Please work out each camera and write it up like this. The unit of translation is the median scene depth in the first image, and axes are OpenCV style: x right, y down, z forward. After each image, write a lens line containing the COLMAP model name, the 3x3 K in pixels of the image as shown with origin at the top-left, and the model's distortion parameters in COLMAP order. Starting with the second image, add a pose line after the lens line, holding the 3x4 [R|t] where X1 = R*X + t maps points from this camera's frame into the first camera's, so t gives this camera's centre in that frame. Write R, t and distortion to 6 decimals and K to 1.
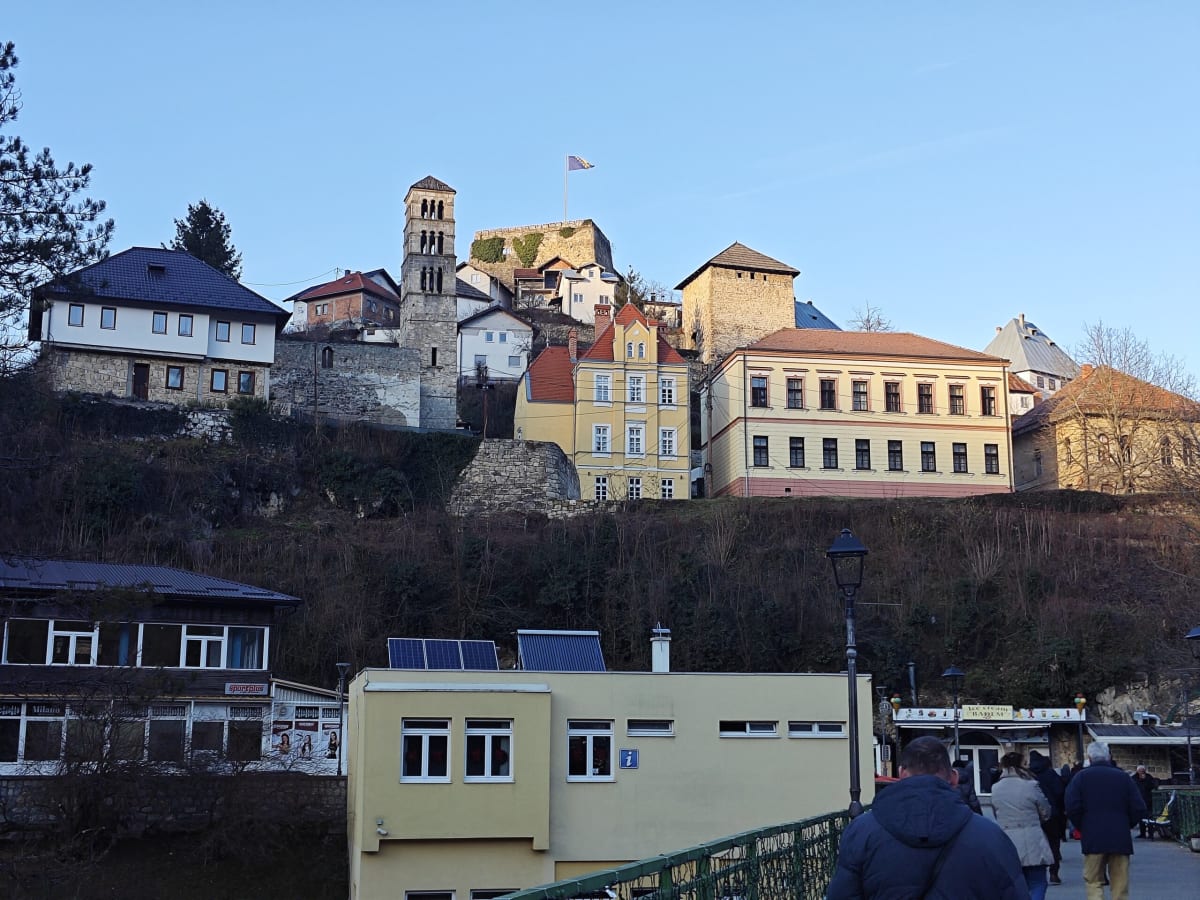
lens RADIAL K [[1504.0, 0, 600.0], [0, 1504.0, 450.0], [0, 0, 1]] dist [-0.019502, 0.285631]
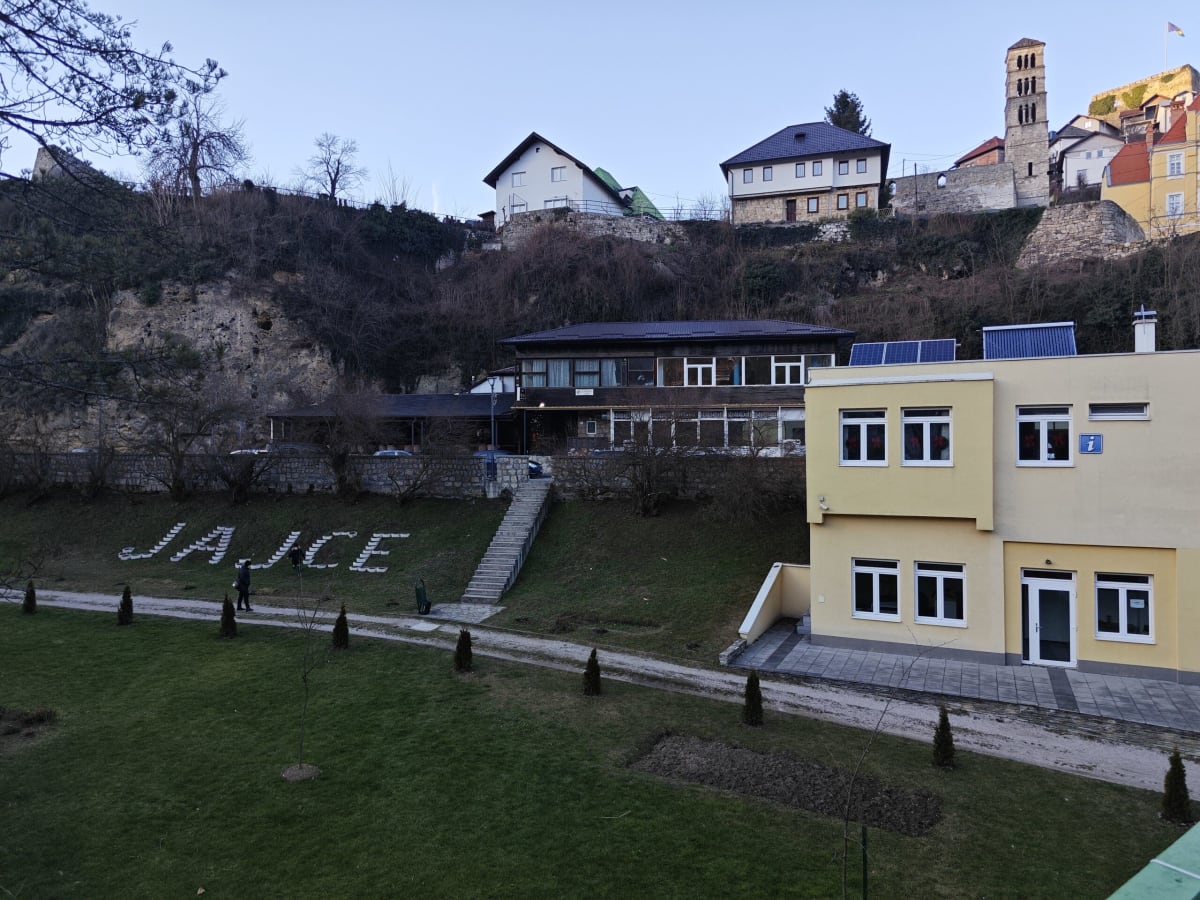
lens RADIAL K [[770.5, 0, 600.0], [0, 770.5, 450.0], [0, 0, 1]] dist [0.033193, -0.032094]
pose [[0.786181, -0.002383, -0.617992, 0.039028], [0.130322, 0.978144, 0.162018, 0.042549], [0.604100, -0.207913, 0.769309, 0.206709]]
